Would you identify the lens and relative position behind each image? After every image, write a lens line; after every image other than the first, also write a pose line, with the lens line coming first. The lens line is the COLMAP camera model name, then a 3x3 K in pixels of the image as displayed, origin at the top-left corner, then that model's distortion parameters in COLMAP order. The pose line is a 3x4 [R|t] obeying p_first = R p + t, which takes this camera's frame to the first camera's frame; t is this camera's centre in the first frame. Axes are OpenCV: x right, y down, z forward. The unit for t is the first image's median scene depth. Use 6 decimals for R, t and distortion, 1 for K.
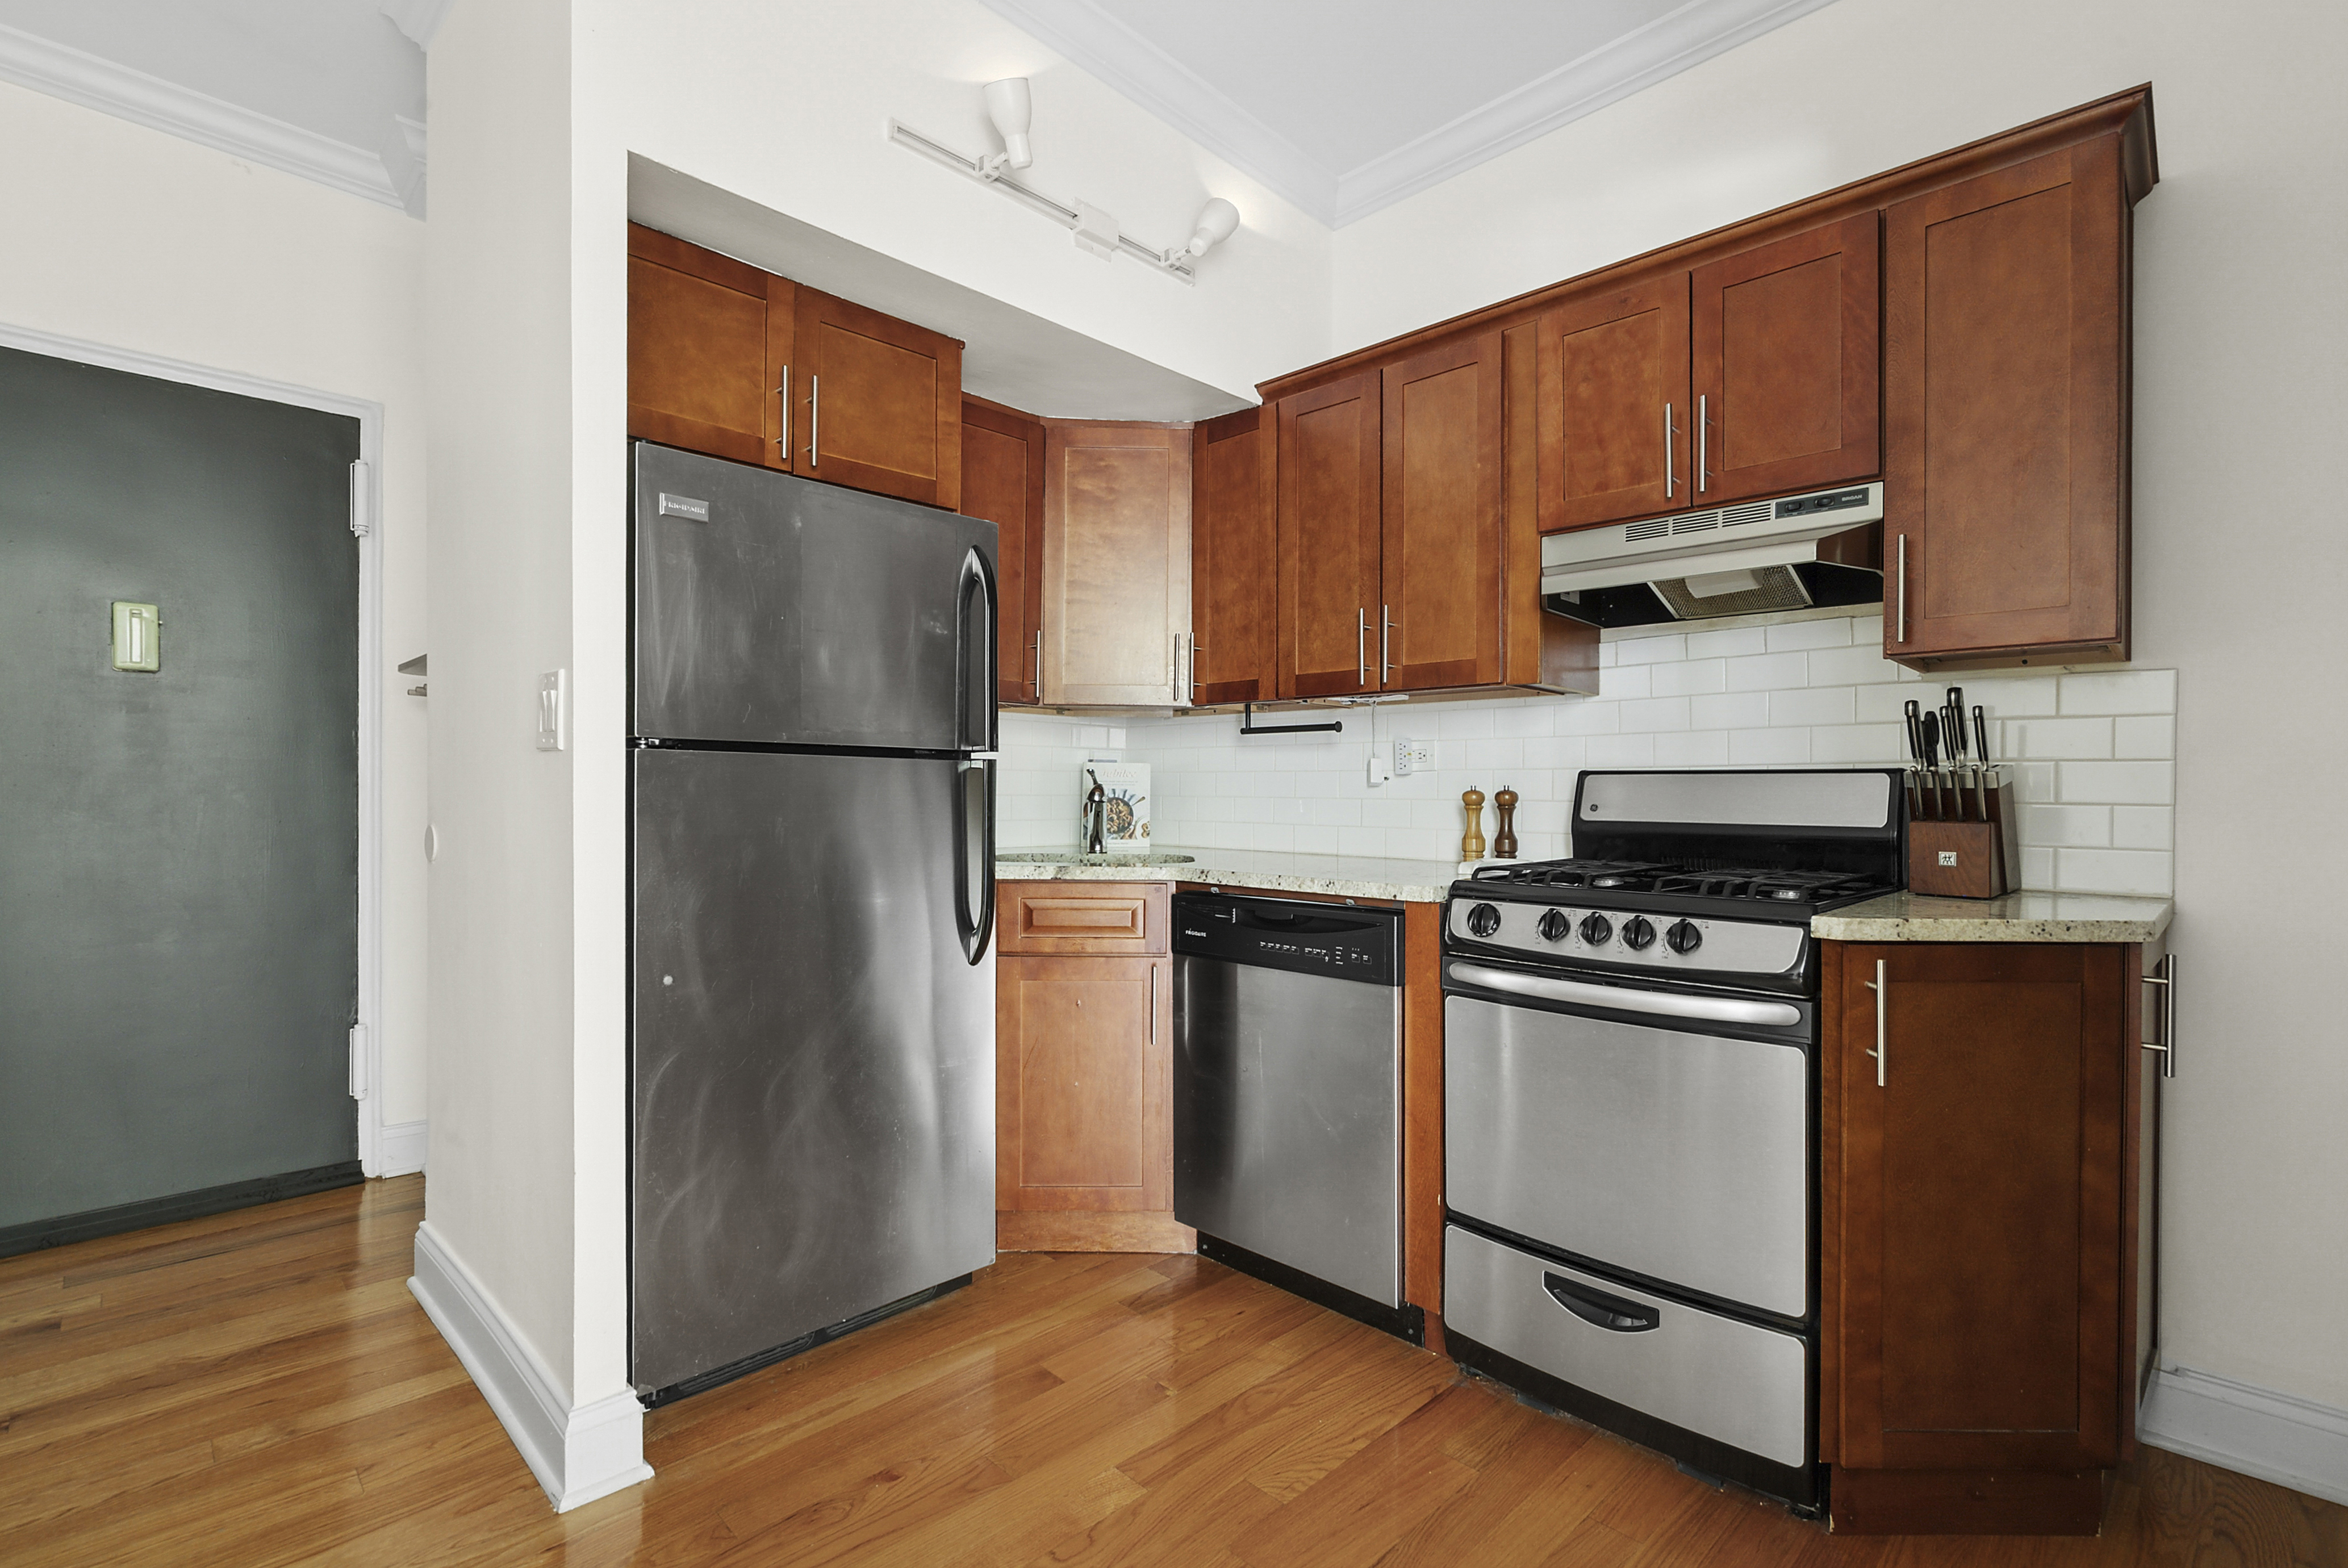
lens RADIAL K [[1069.3, 0, 1177.9], [0, 1069.3, 796.2], [0, 0, 1]] dist [0.001079, 0.000349]
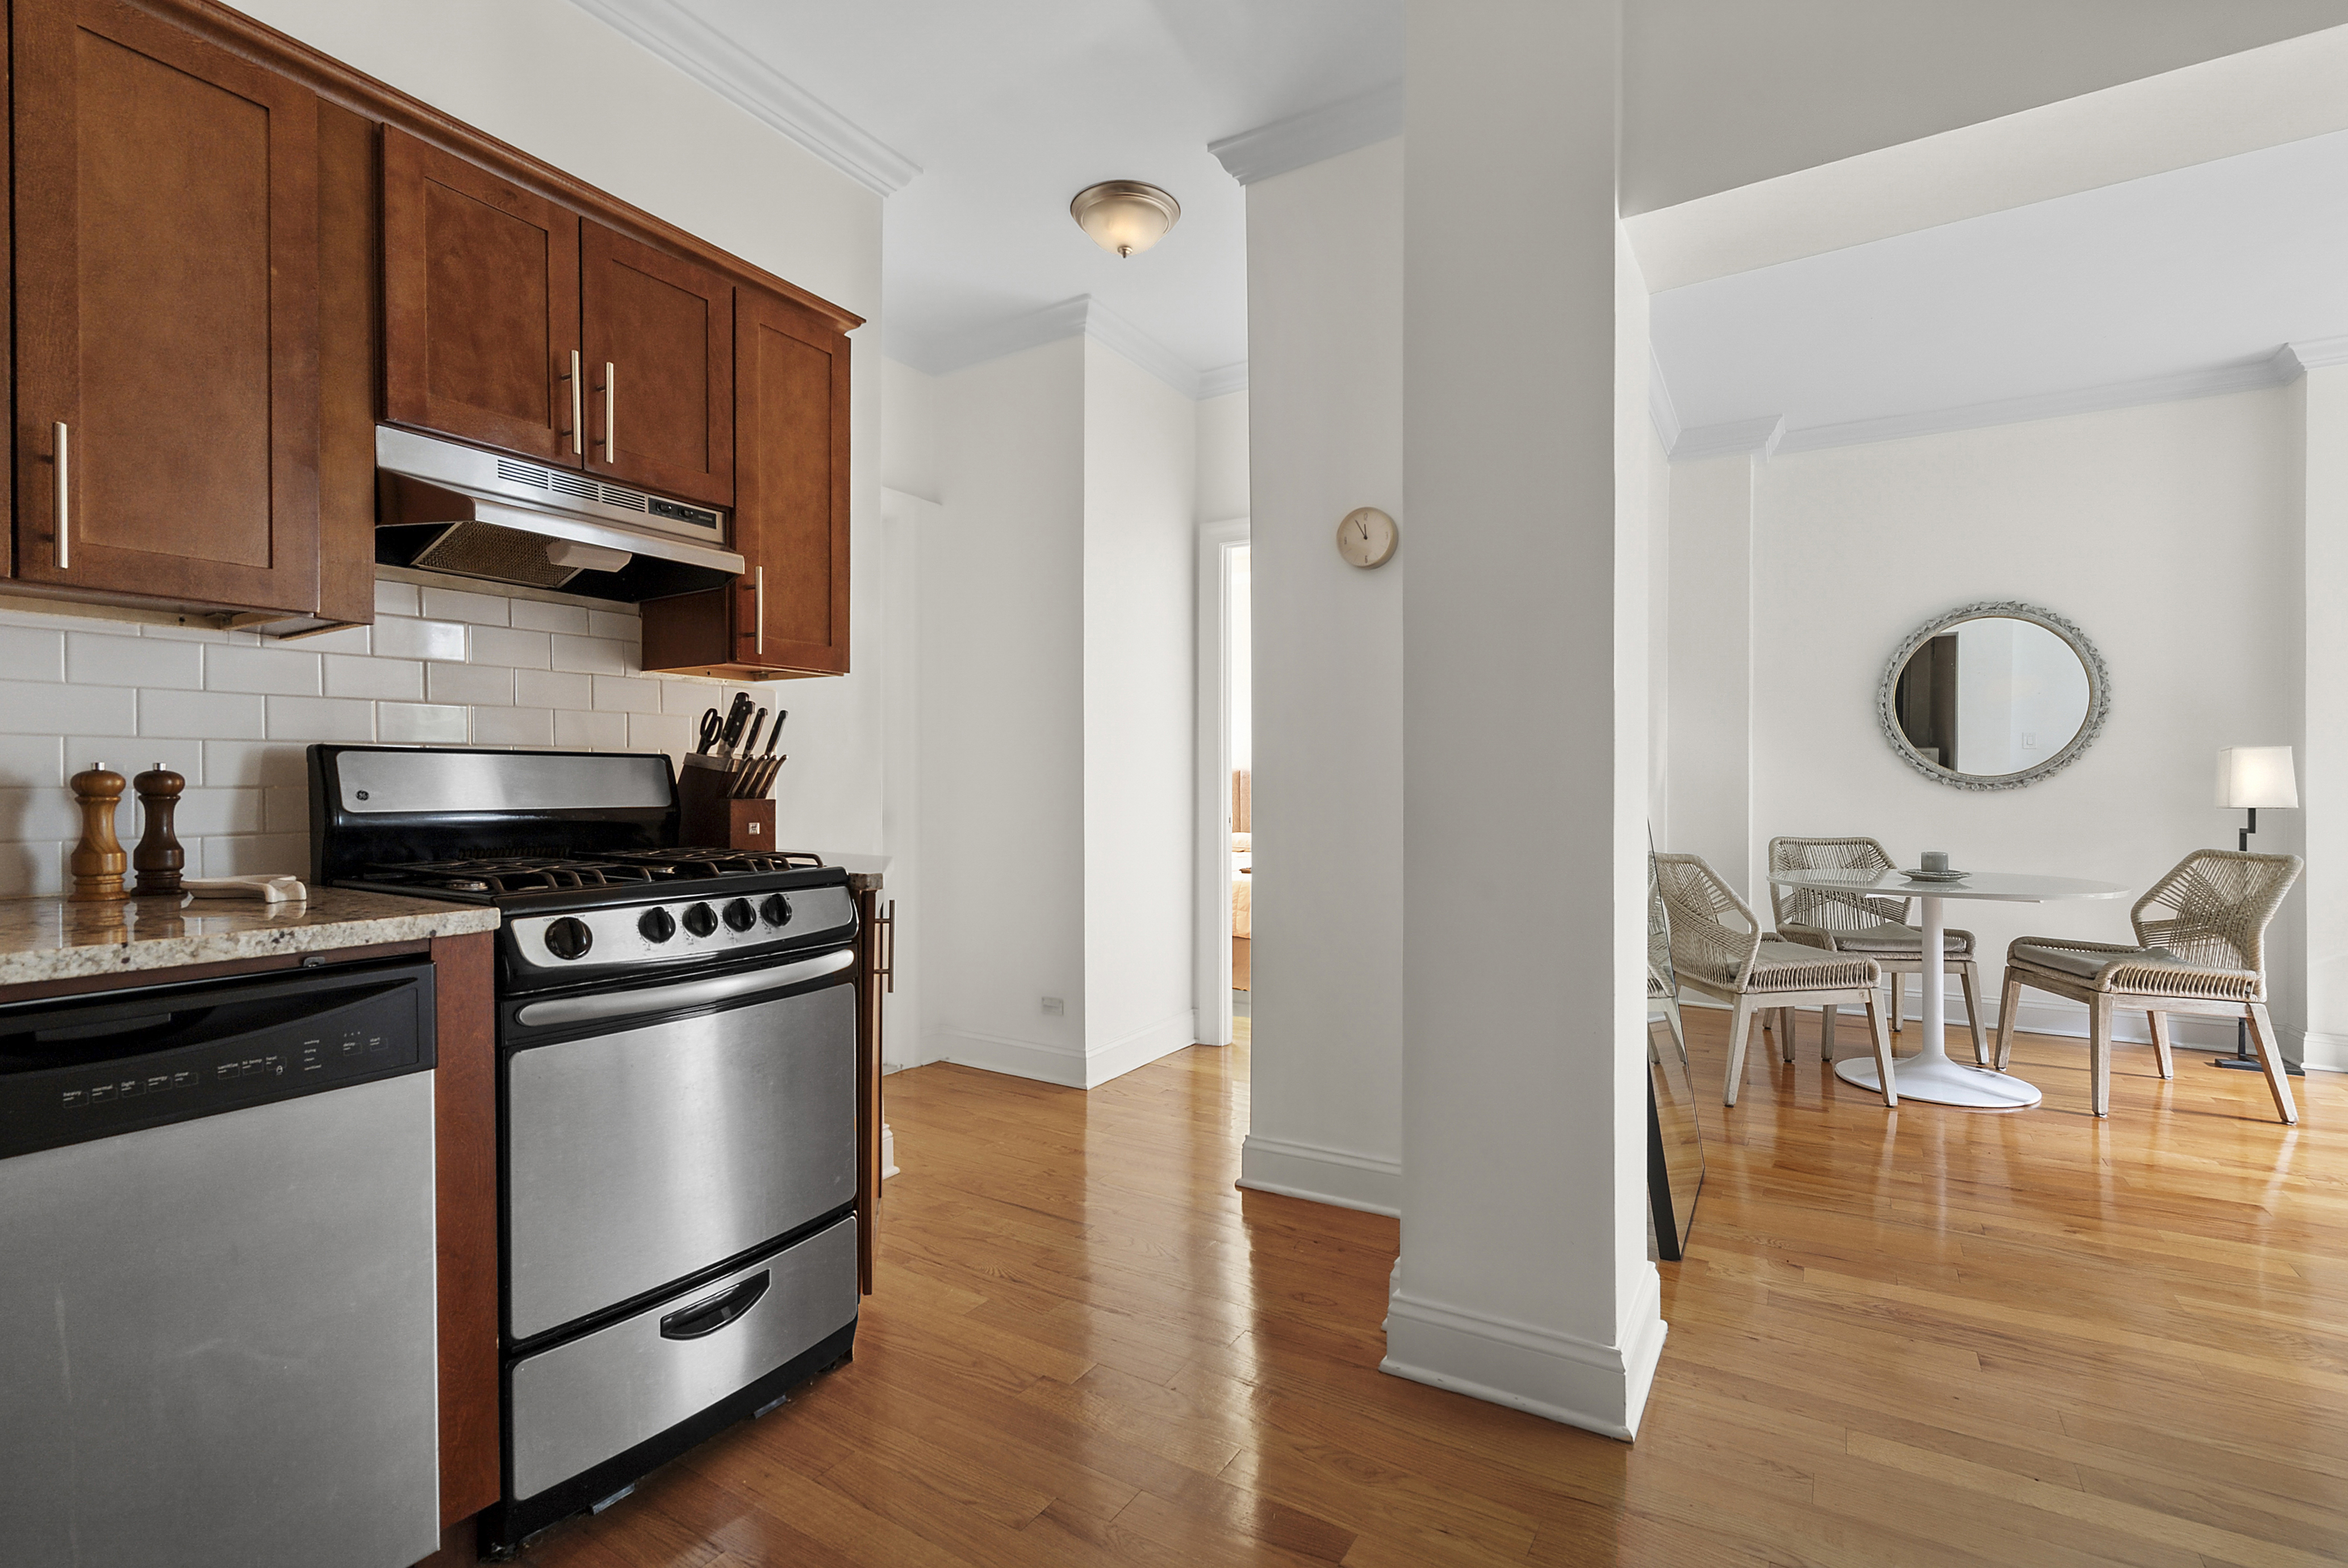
lens RADIAL K [[1069.3, 0, 1178.1], [0, 1069.3, 783.5], [0, 0, 1]] dist [0.001079, 0.000349]
pose [[-0.225961, -0.003903, 0.974129, -0.528131], [0.000697, 0.999991, 0.004168, -0.000336], [-0.974136, 0.001621, -0.225956, 0.677870]]
